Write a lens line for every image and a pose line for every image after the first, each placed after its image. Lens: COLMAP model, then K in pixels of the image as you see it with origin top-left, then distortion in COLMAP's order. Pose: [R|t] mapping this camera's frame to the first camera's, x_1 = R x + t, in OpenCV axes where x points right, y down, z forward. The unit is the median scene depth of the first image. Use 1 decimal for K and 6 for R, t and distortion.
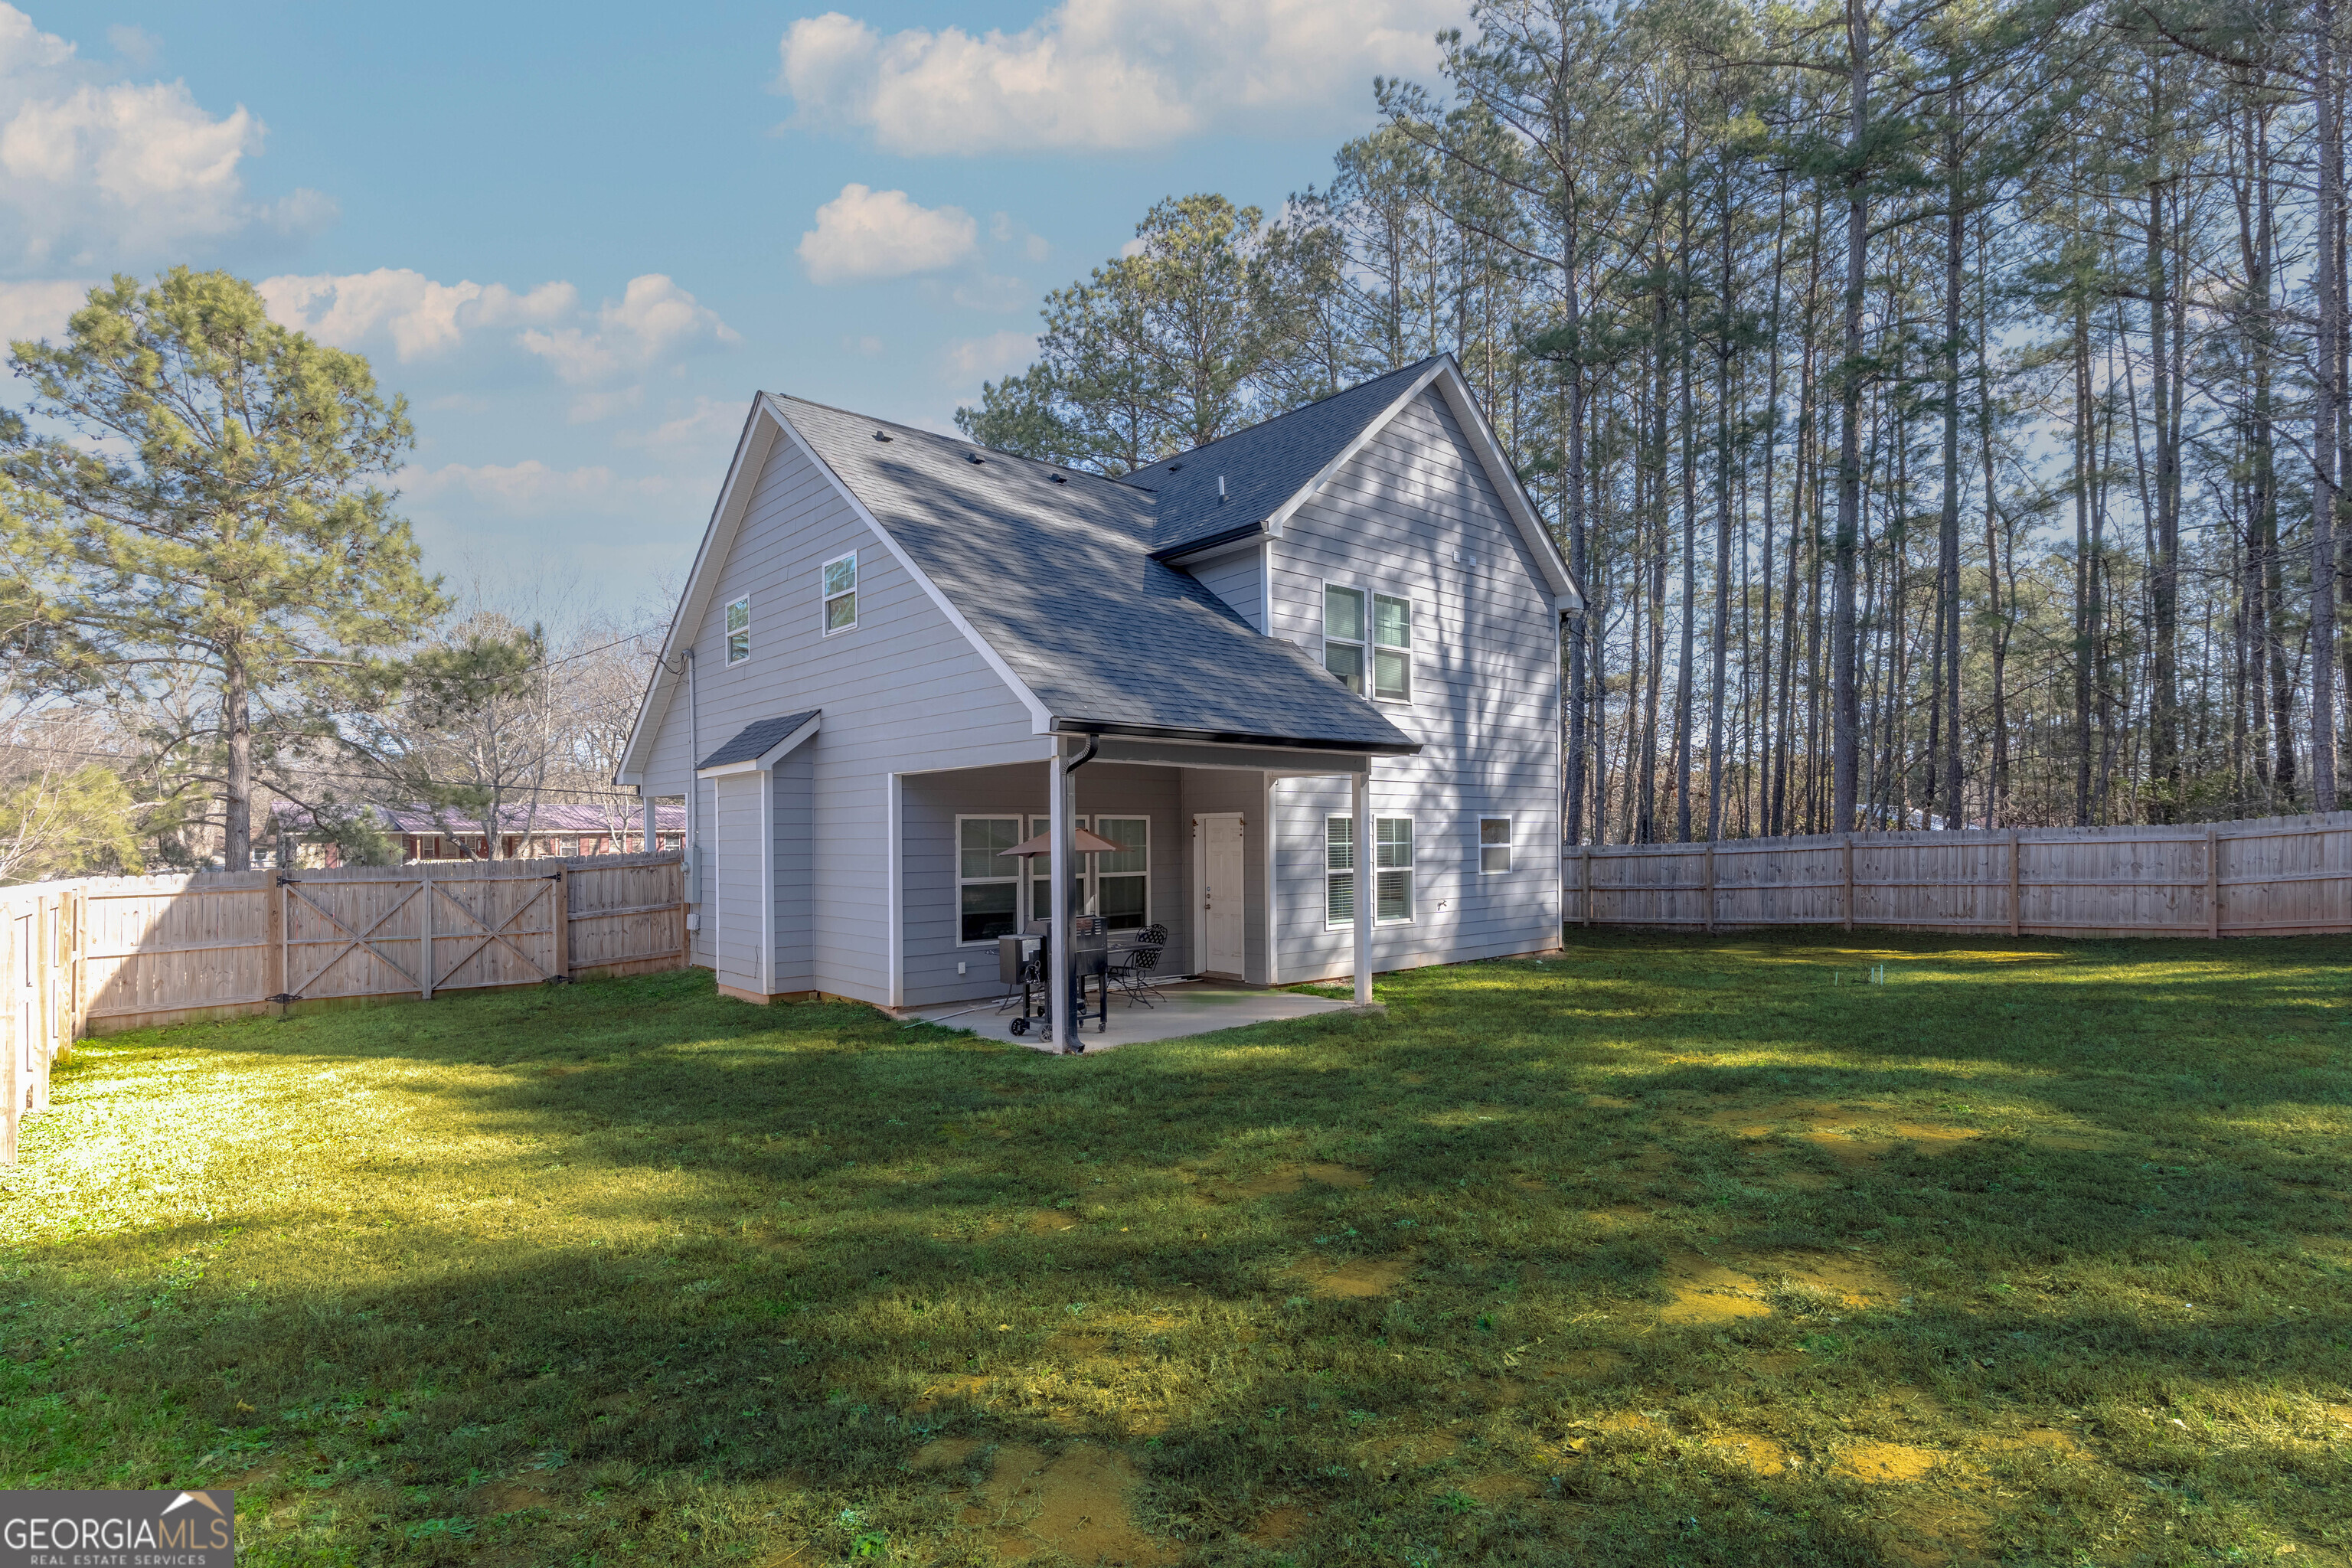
lens RADIAL K [[1153.9, 0, 1167.2], [0, 1153.9, 850.8], [0, 0, 1]] dist [-0.000384, 0.000146]
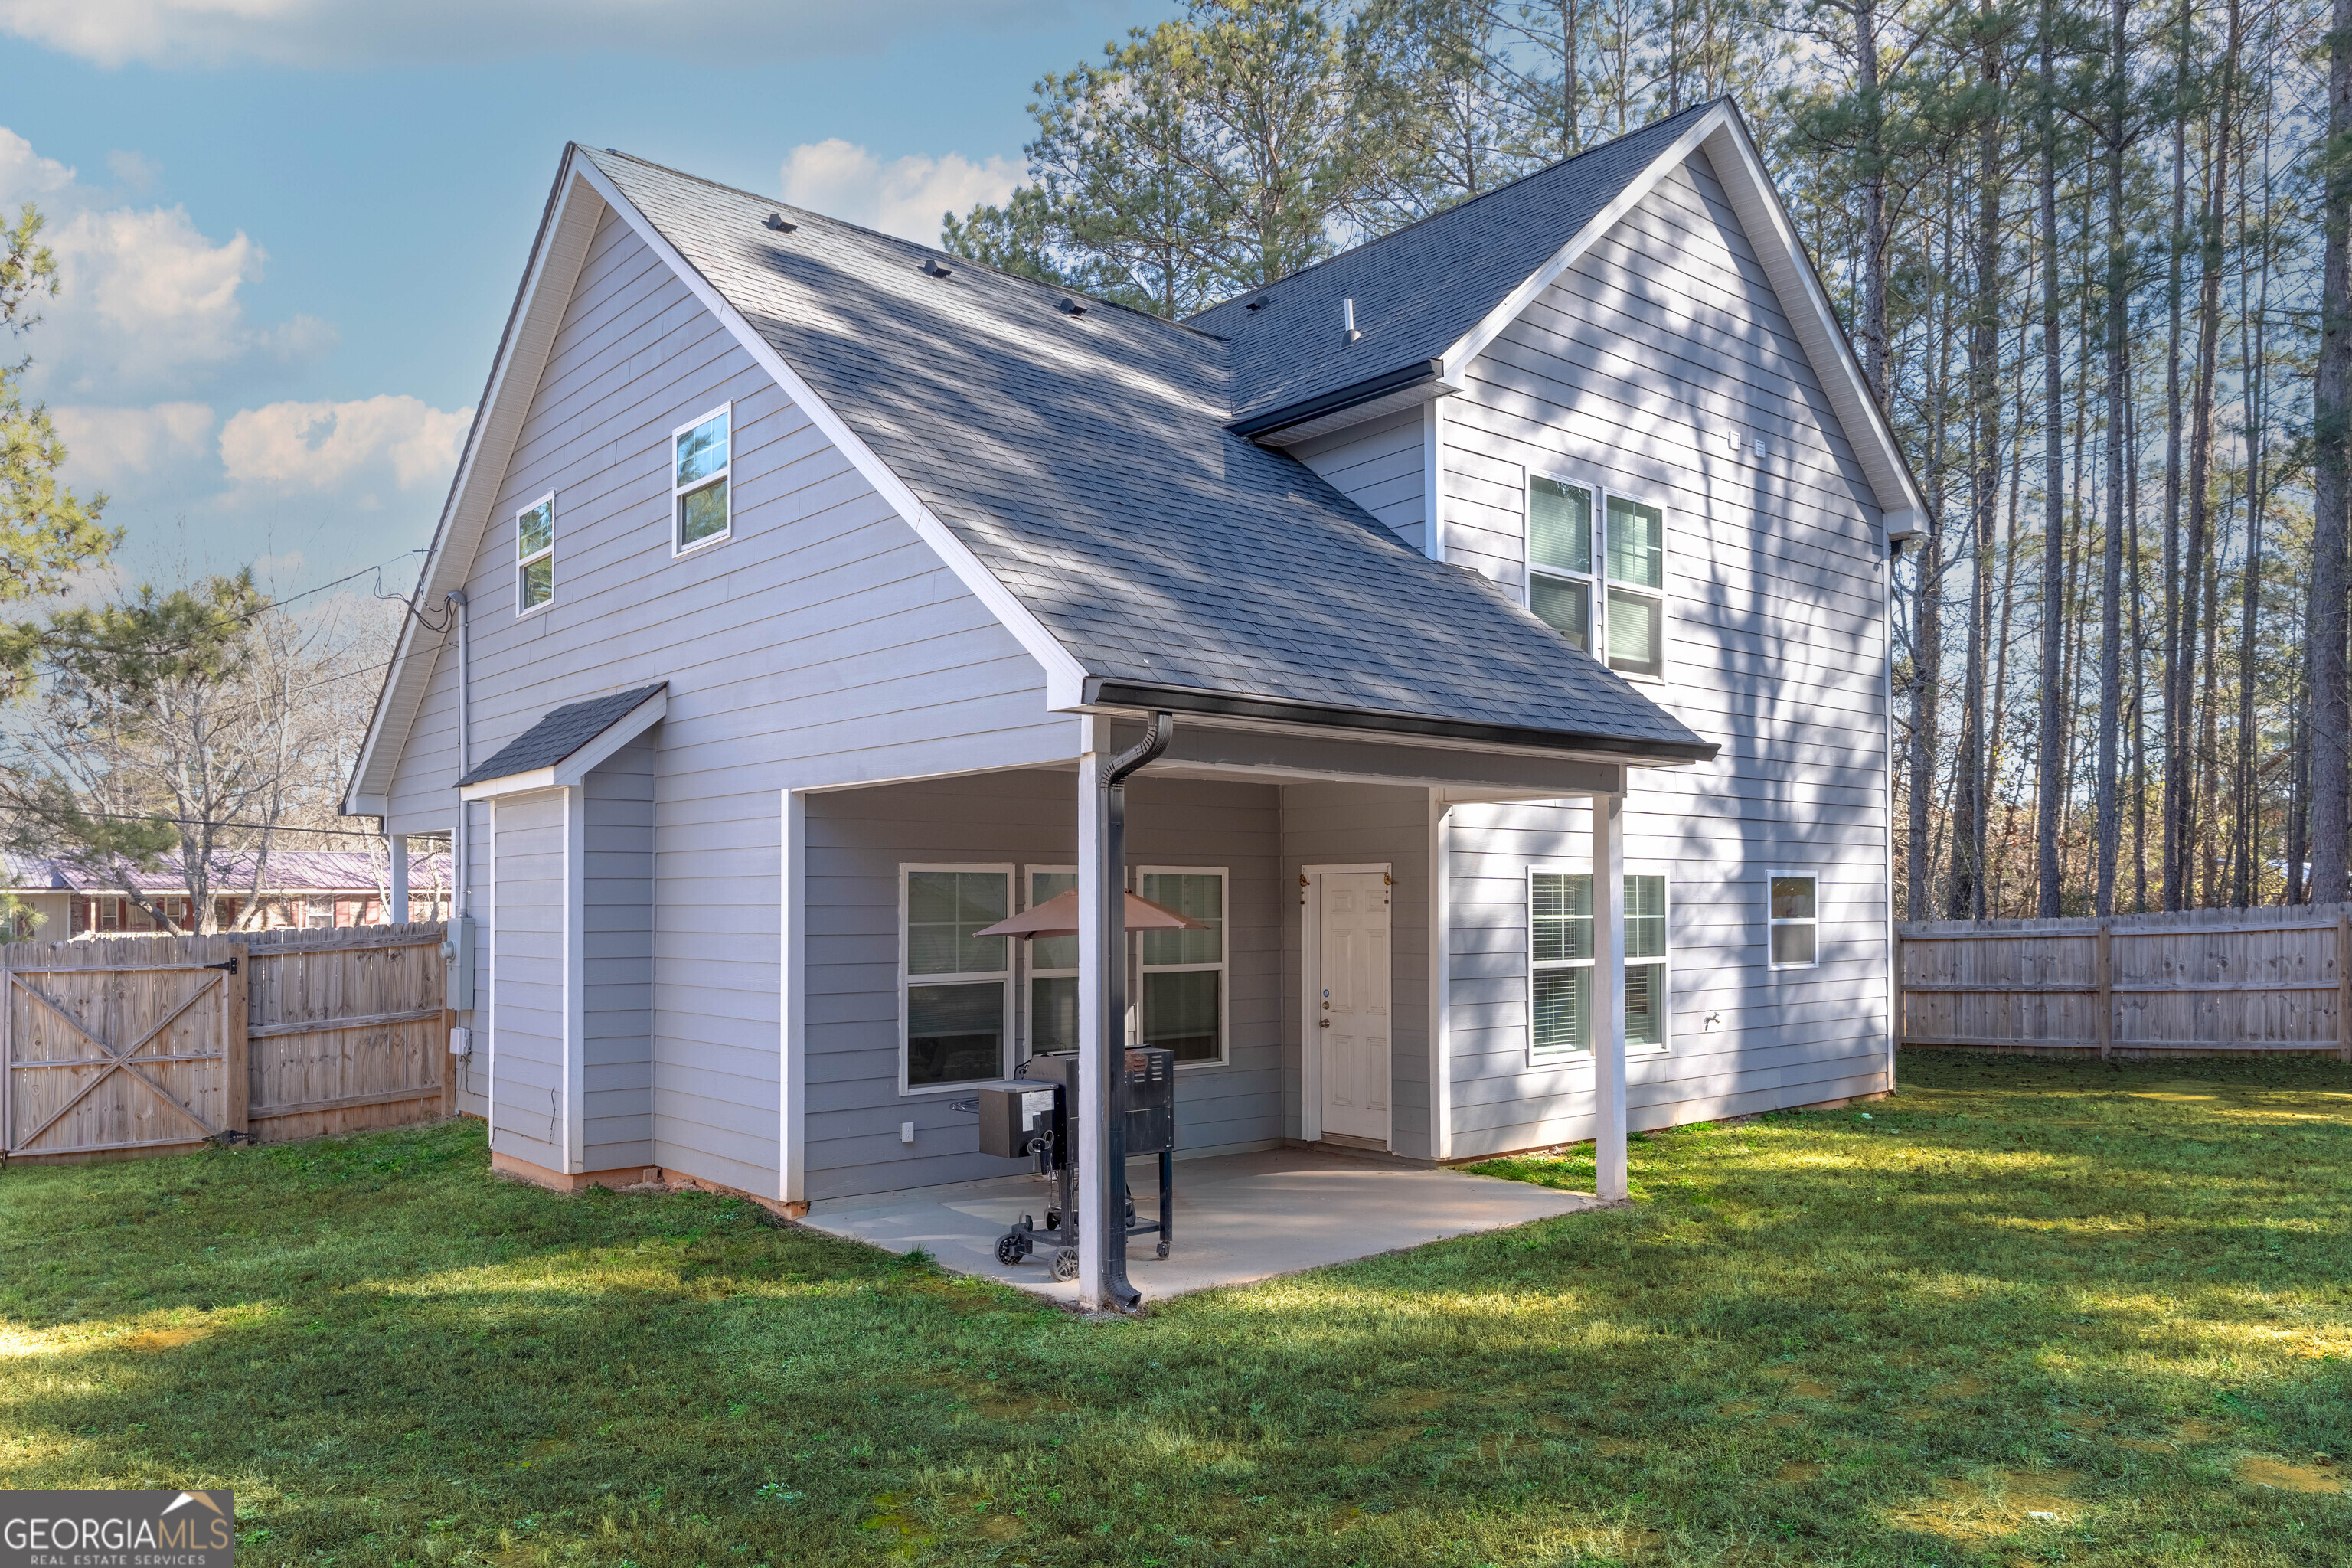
lens RADIAL K [[1646.5, 0, 1180.4], [0, 1646.5, 900.0], [0, 0, 1]] dist [0.005656, -0.001046]
pose [[0.999964, 0.004990, -0.006869, -0.033564], [-0.005087, 0.999887, -0.014173, -0.002061], [0.006797, 0.014207, 0.999876, 0.162975]]
